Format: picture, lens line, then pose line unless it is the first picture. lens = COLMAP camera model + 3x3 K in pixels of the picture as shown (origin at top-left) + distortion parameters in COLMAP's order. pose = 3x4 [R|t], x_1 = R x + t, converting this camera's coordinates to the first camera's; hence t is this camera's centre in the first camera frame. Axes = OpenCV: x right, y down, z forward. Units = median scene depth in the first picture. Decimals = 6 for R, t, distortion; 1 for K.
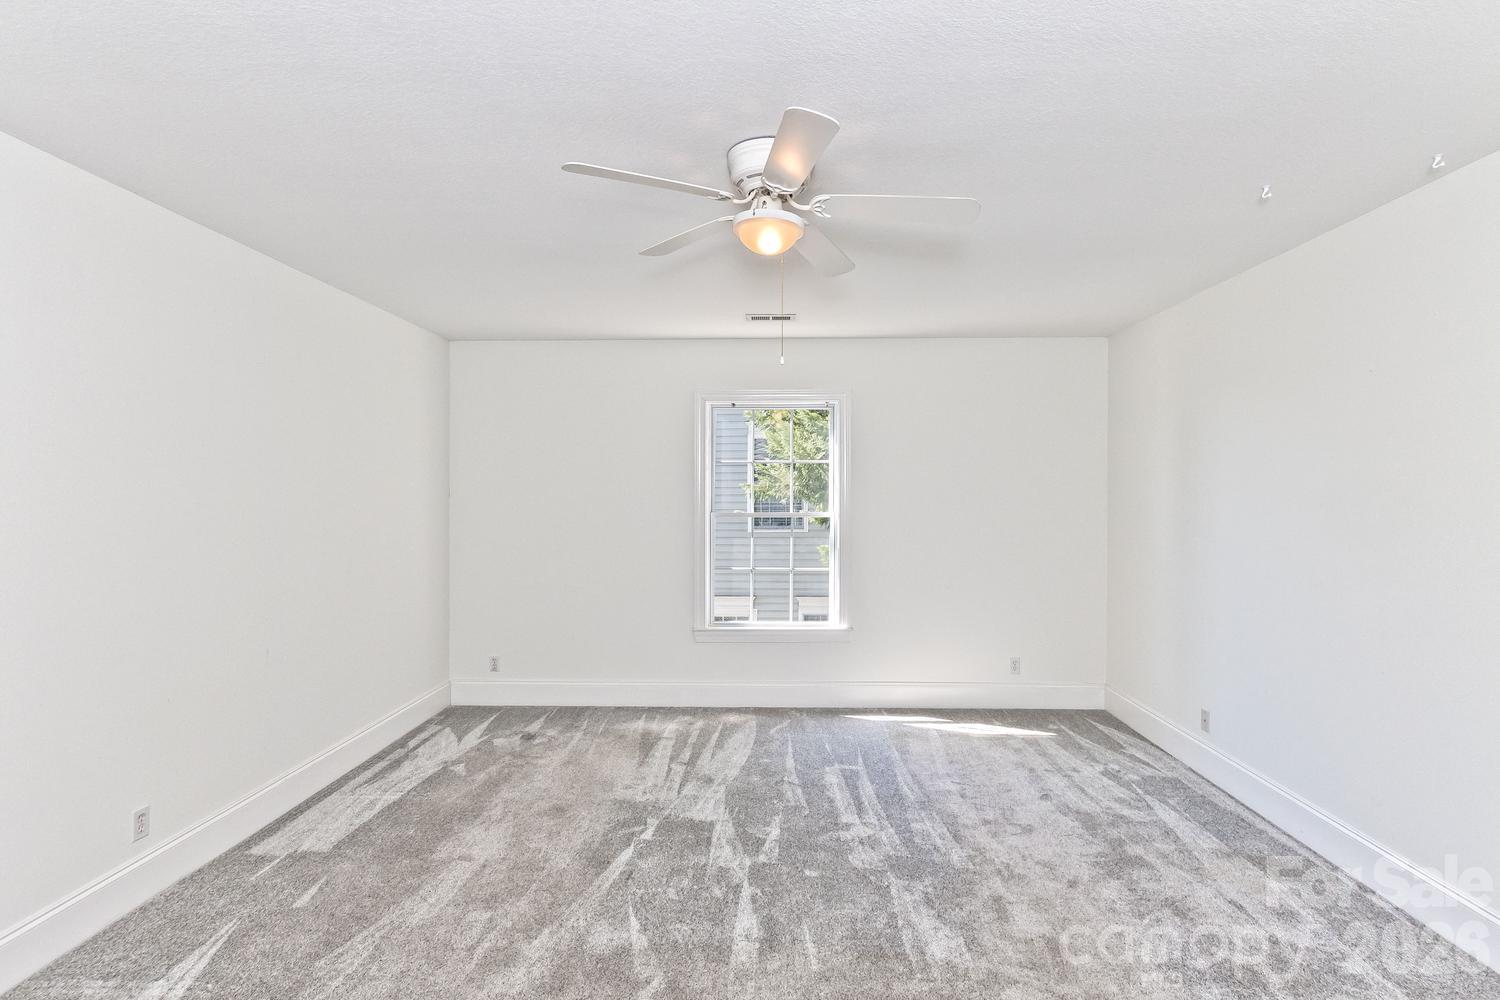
lens RADIAL K [[723.1, 0, 751.6], [0, 723.1, 508.9], [0, 0, 1]] dist [0.004320, -0.000776]
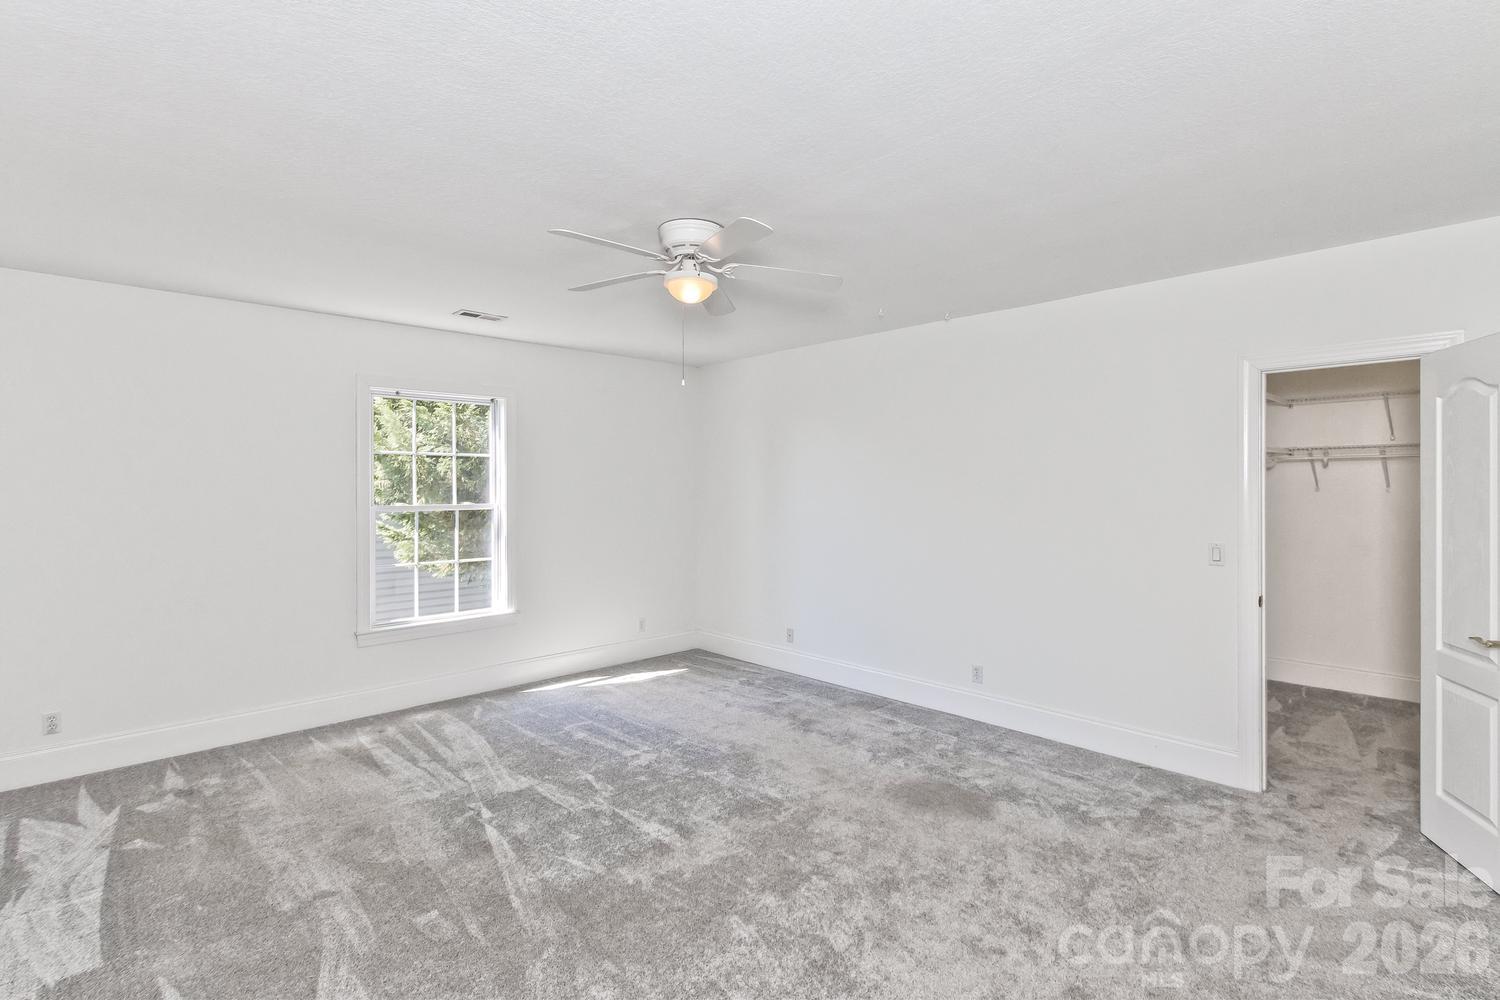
lens RADIAL K [[723.1, 0, 751.5], [0, 723.1, 498.3], [0, 0, 1]] dist [0.004320, -0.000776]
pose [[0.700691, -0.013932, 0.713328, -0.485670], [0.017303, 0.999847, 0.002531, 0.001145], [-0.713255, 0.010570, 0.700825, -0.002510]]
